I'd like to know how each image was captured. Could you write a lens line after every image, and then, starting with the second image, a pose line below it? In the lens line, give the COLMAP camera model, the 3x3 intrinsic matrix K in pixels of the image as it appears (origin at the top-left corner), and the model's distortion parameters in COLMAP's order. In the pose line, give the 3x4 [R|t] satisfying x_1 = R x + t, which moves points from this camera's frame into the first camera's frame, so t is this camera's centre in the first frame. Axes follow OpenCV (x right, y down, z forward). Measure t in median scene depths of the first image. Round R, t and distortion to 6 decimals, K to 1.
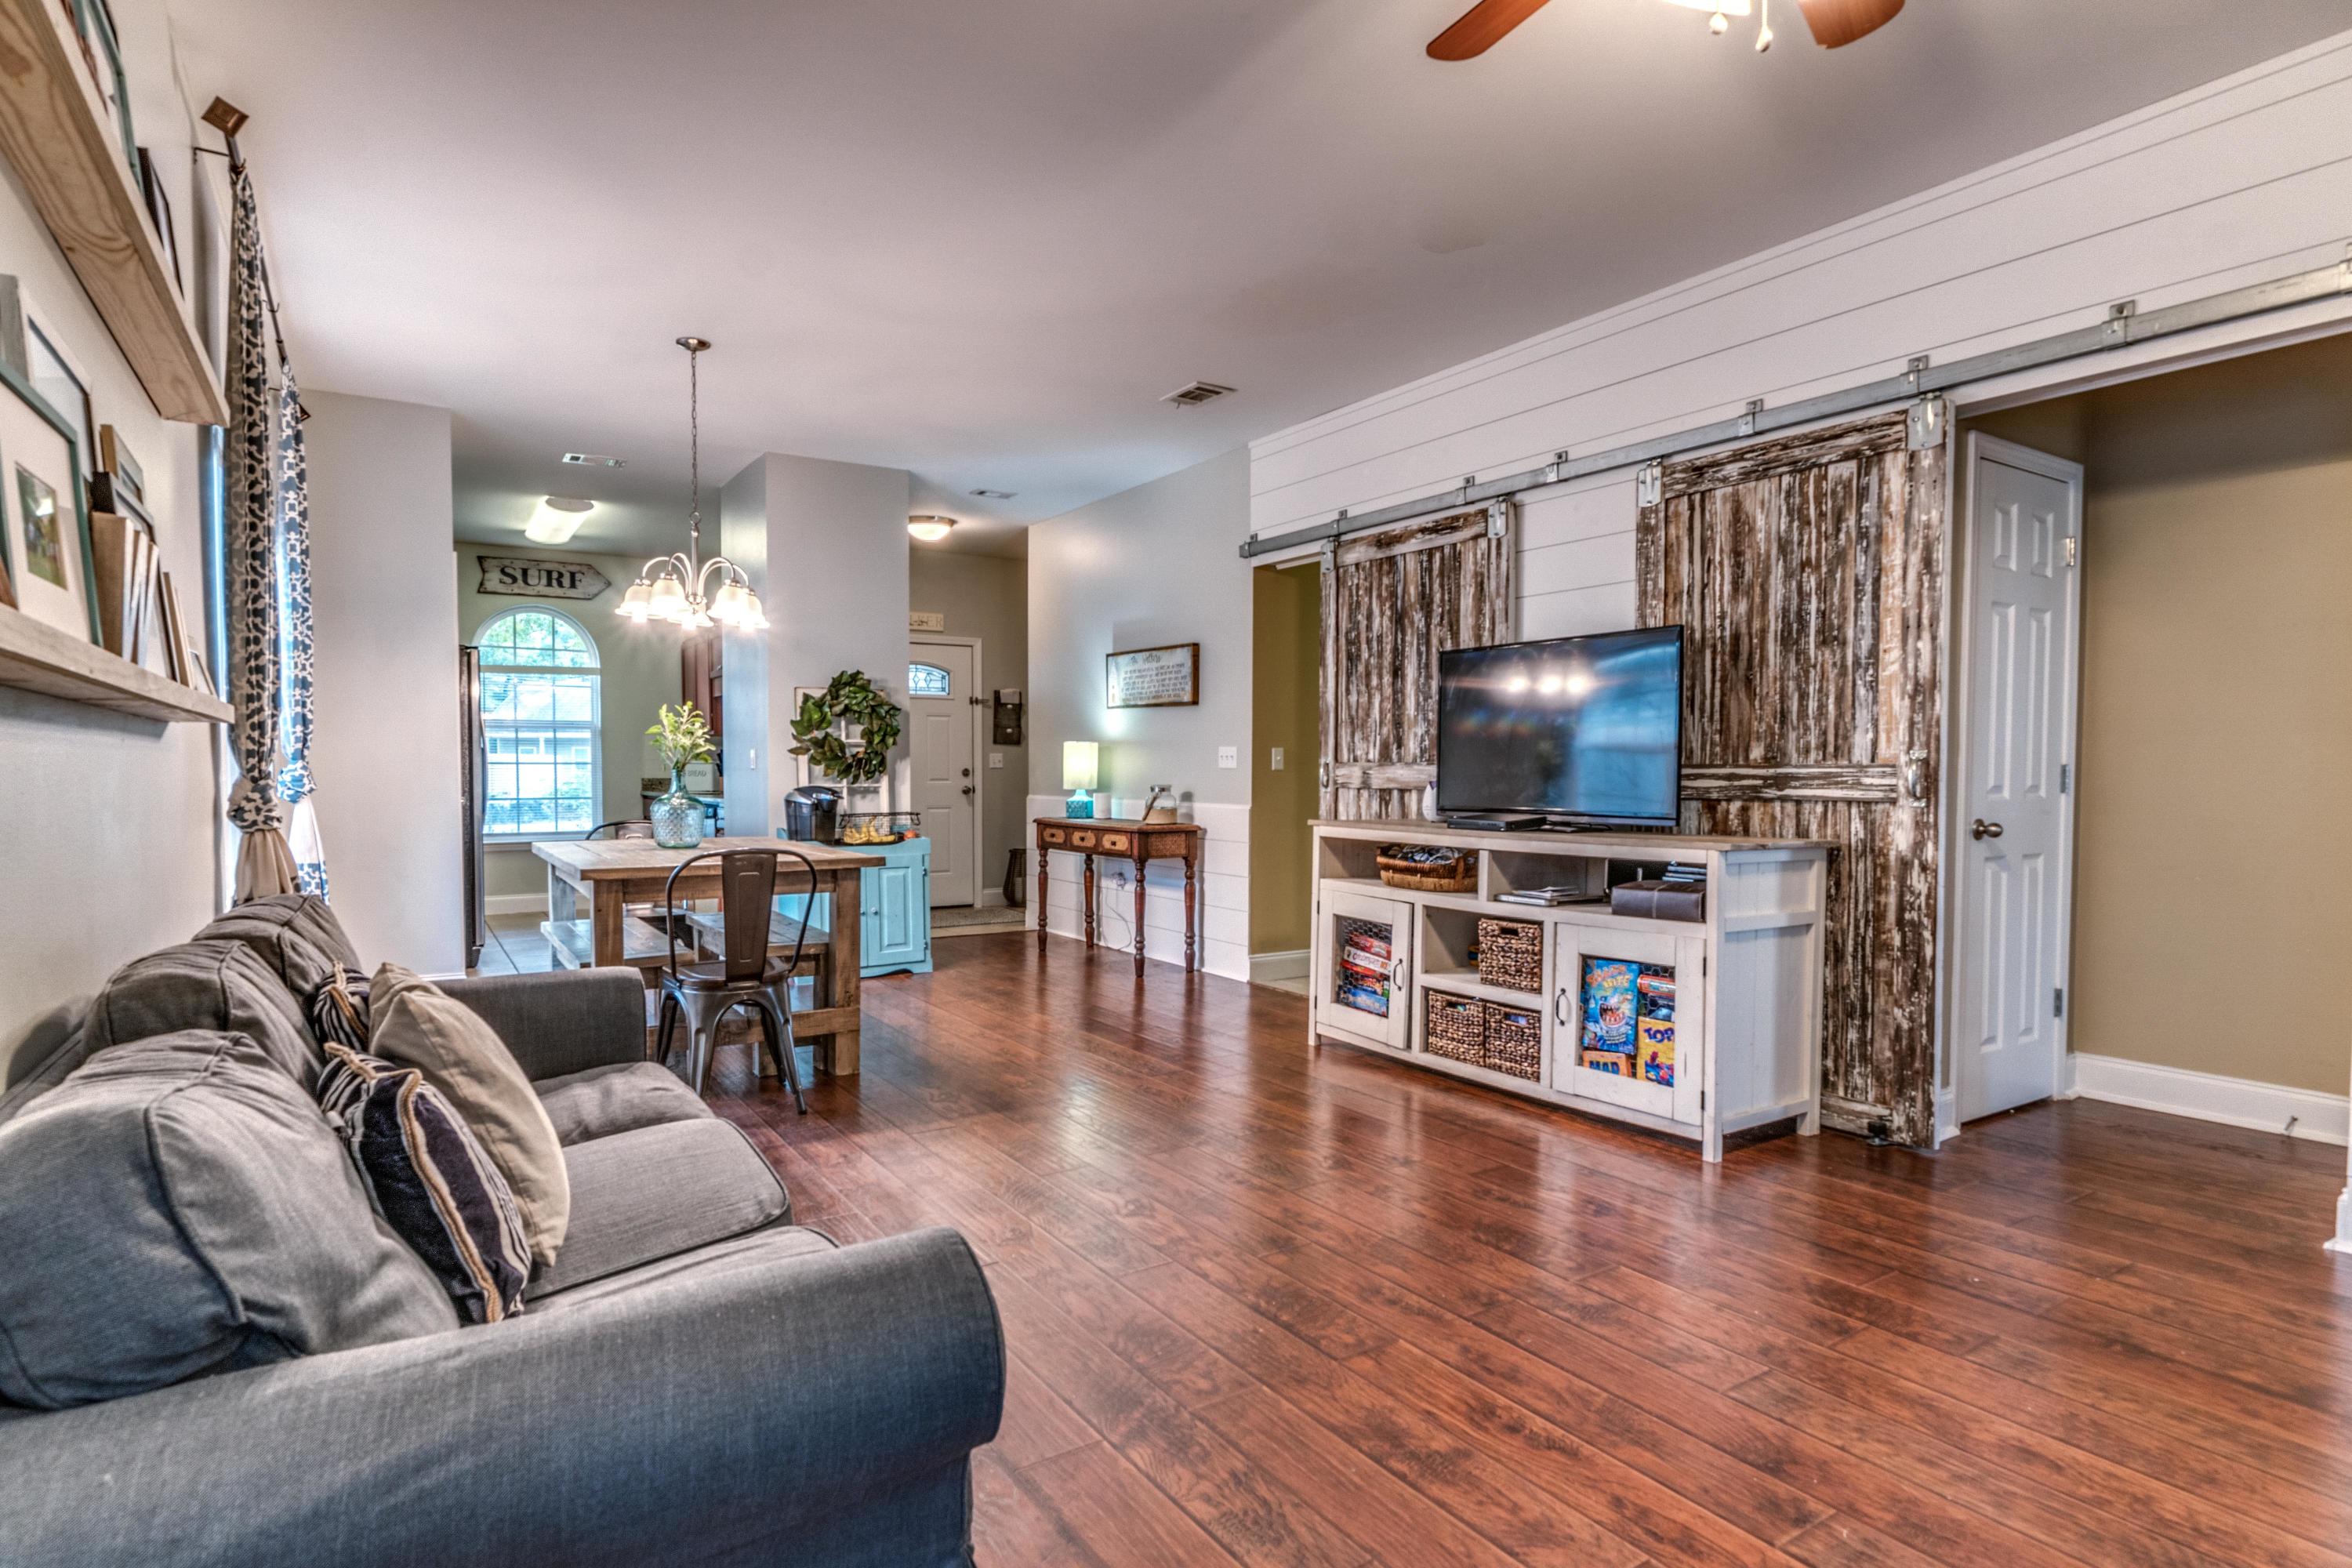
lens RADIAL K [[1227.8, 0, 1166.3], [0, 1227.8, 807.2], [0, 0, 1]] dist [-0.001634, -0.002780]
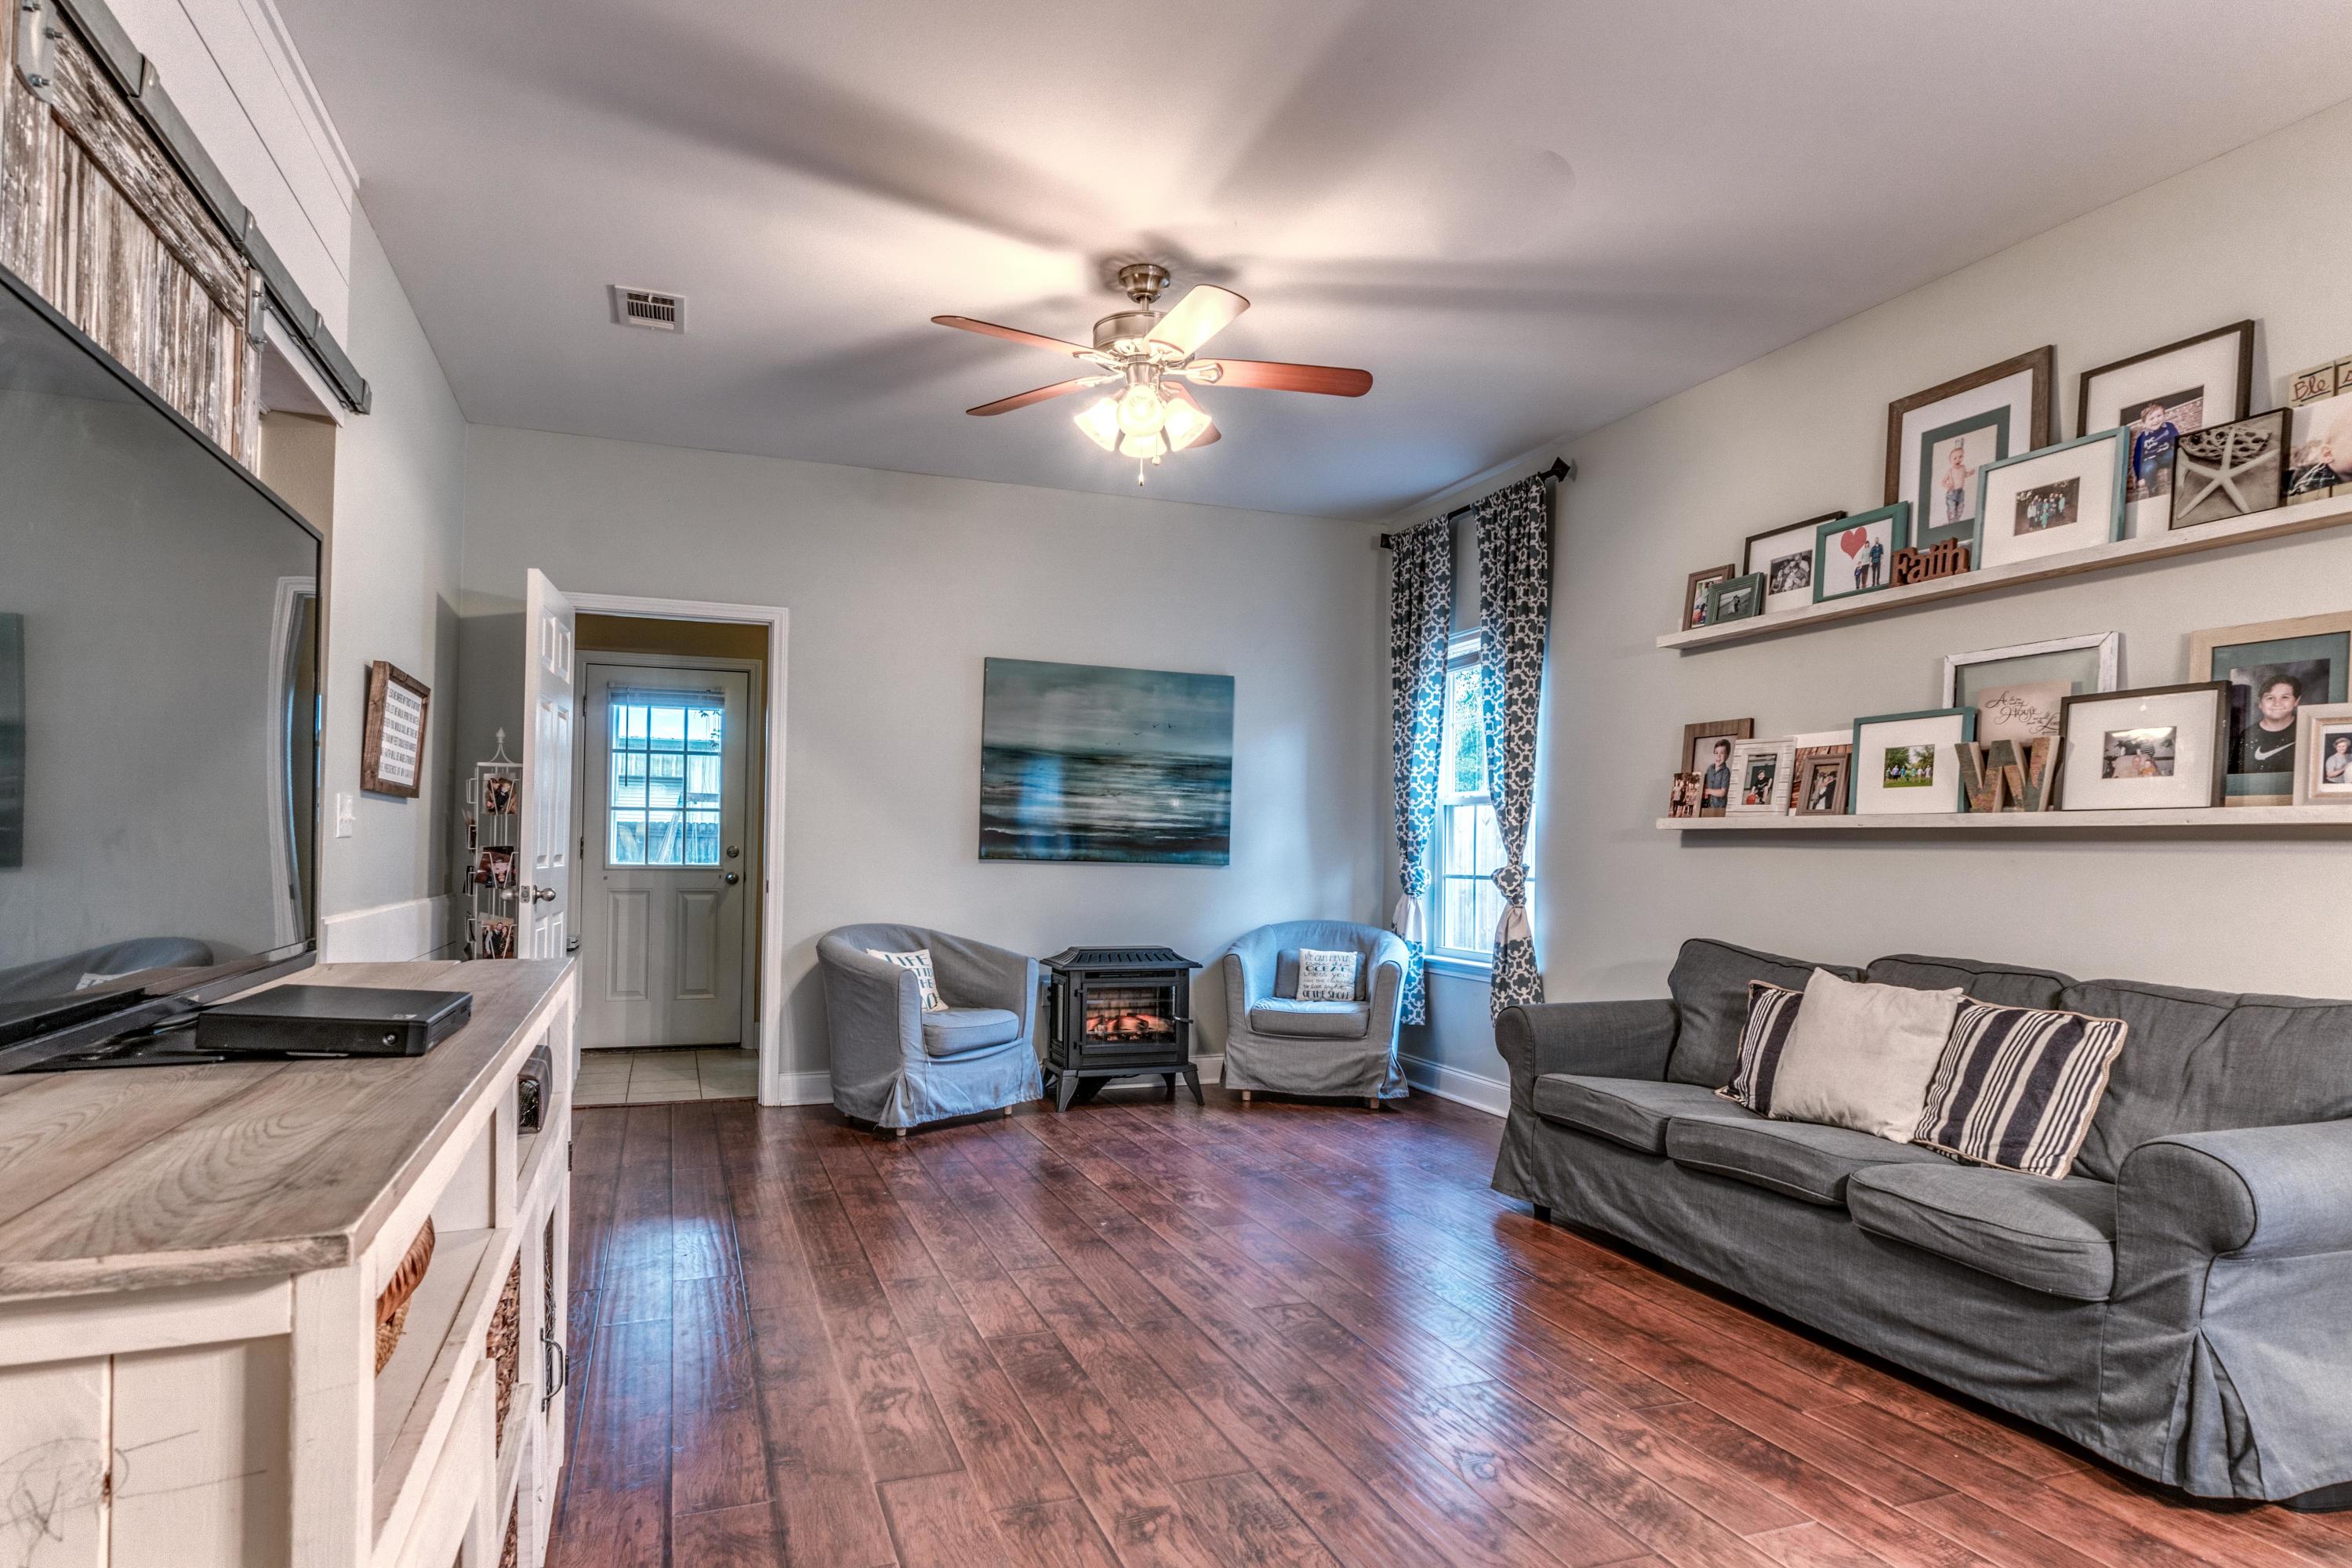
lens RADIAL K [[1310.2, 0, 1159.1], [0, 1310.2, 808.3], [0, 0, 1]] dist [-0.001640, -0.001475]
pose [[-0.975754, -0.009590, 0.218661, -0.002234], [-0.008935, 0.999952, 0.003981, -0.034408], [-0.218689, 0.001931, -0.975793, 0.984699]]
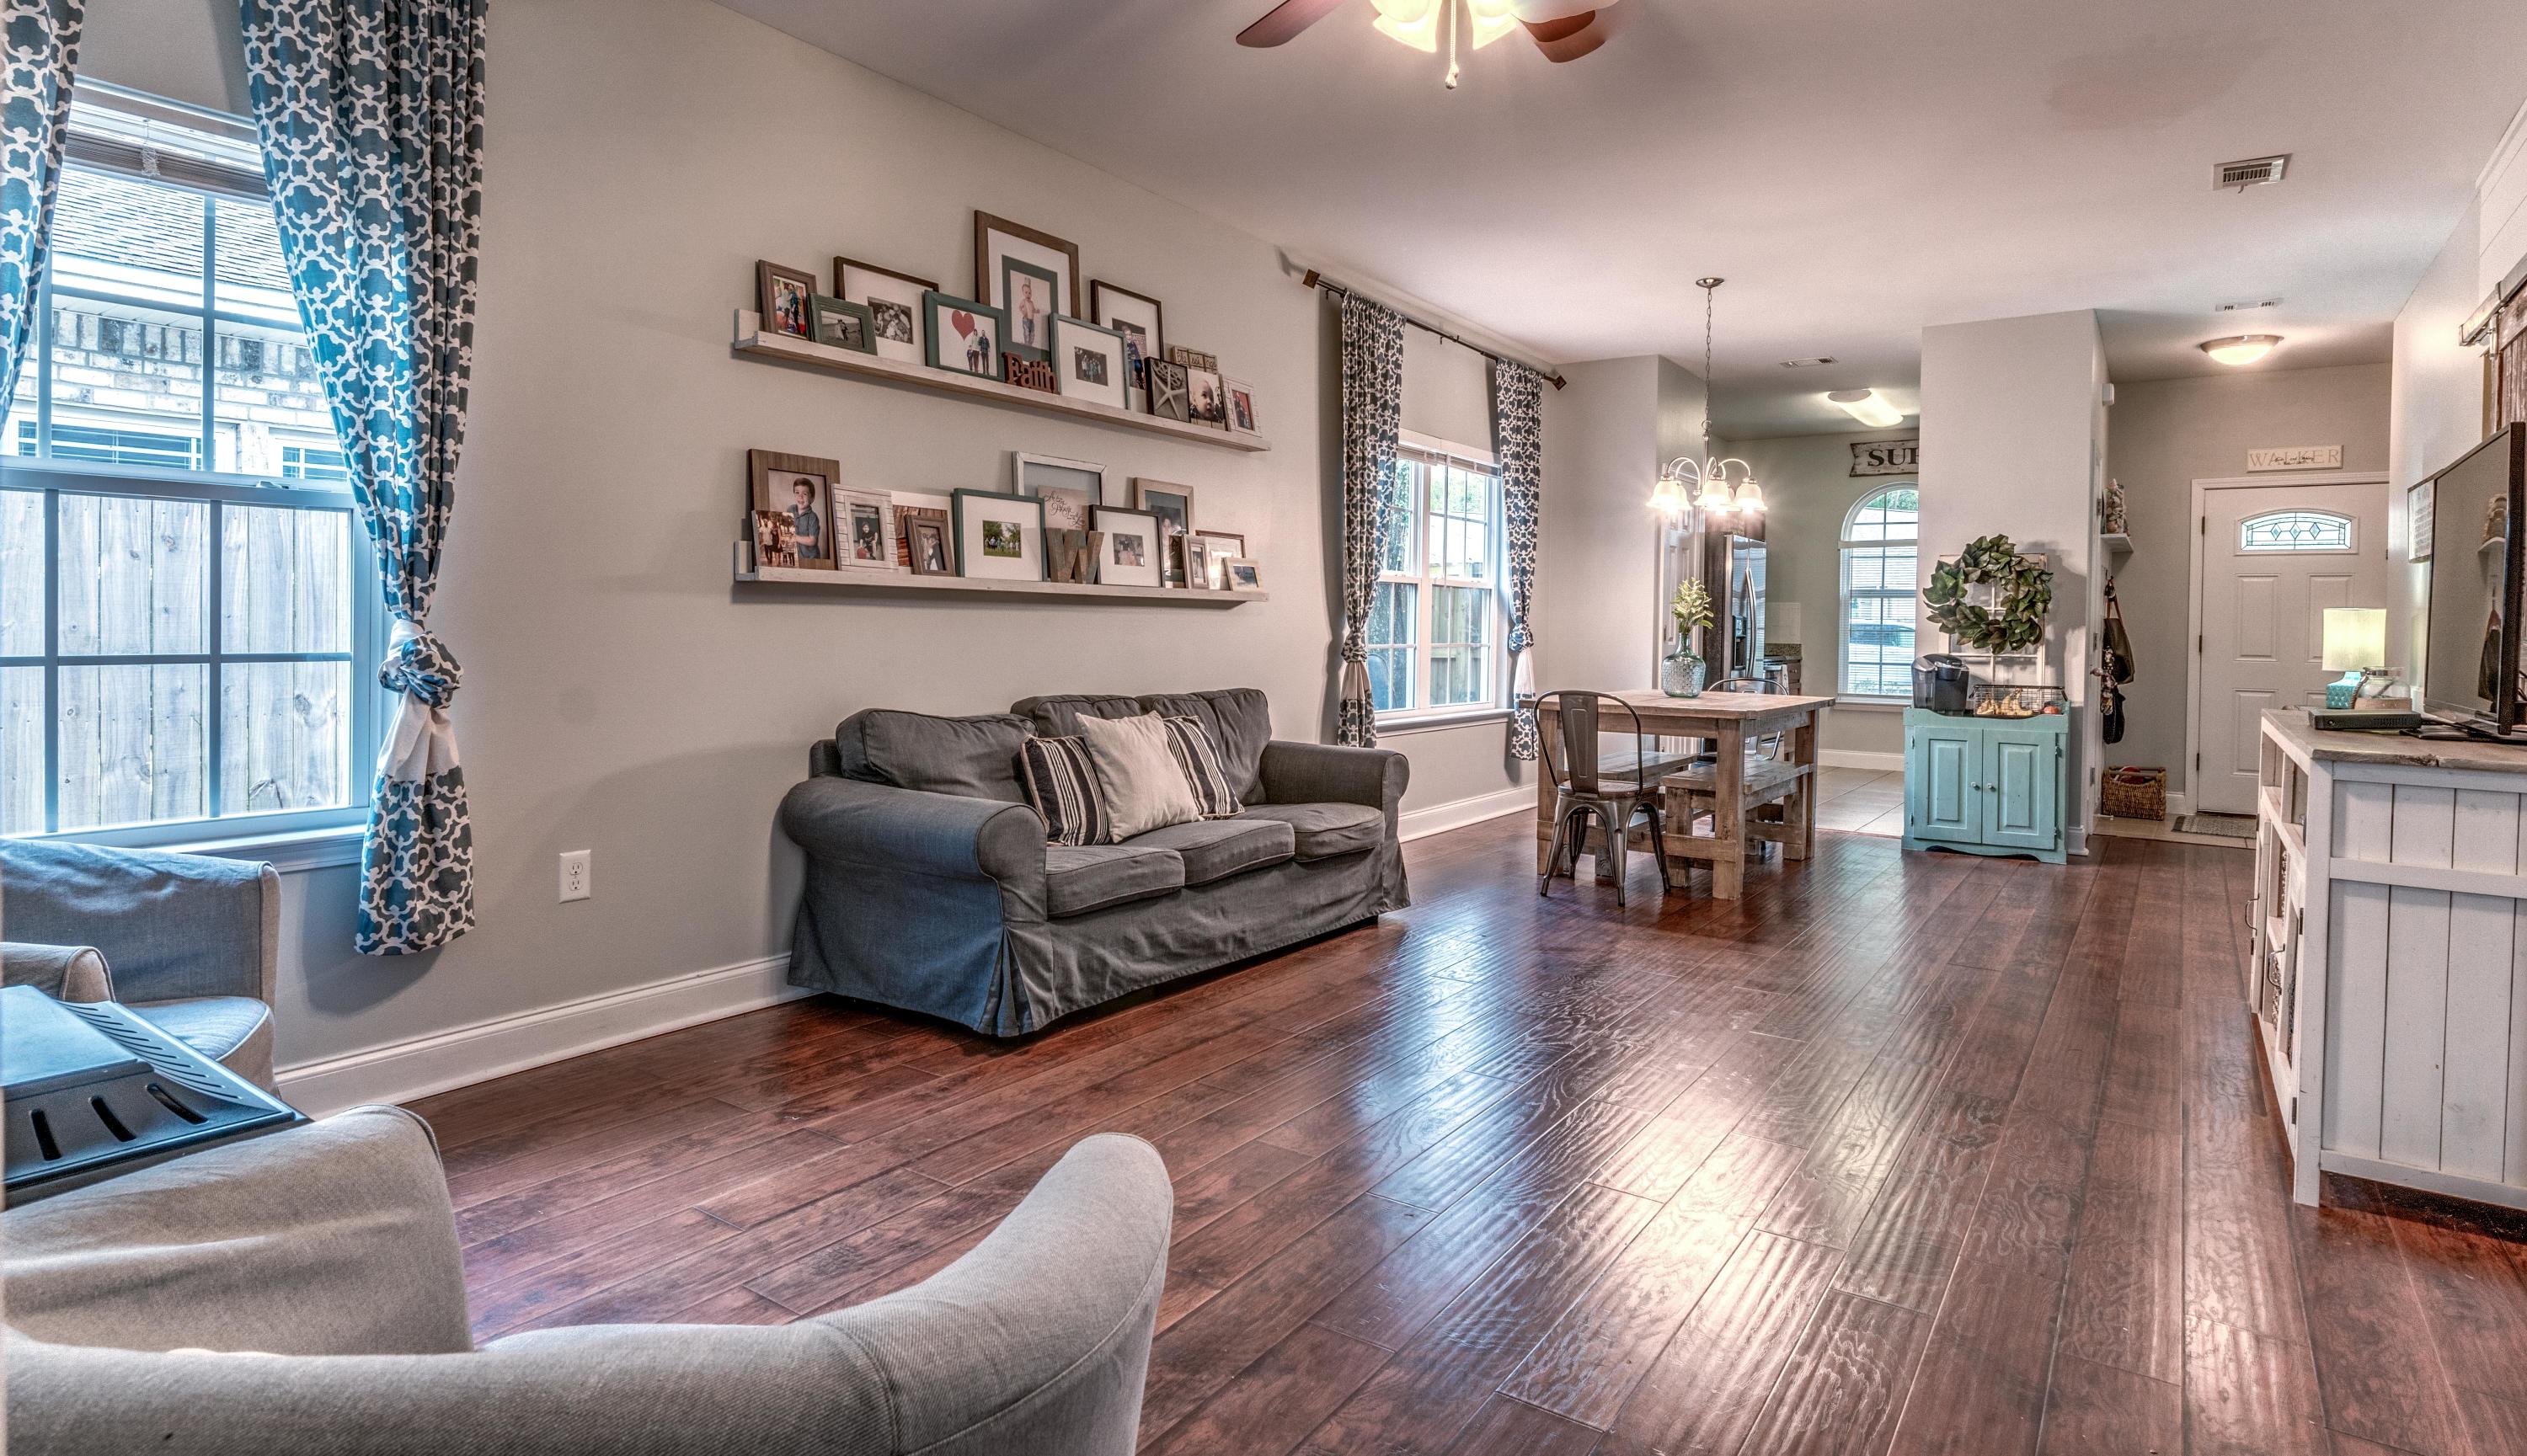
lens RADIAL K [[1317.8, 0, 1257.2], [0, 1317.8, 639.1], [0, 0, 1]] dist [-0.006401, 0.000157]
pose [[0.380548, 0.016598, -0.924612, 0.560746], [-0.046237, 0.998930, -0.001098, -0.002843], [0.923604, 0.043169, 0.380909, 0.092107]]
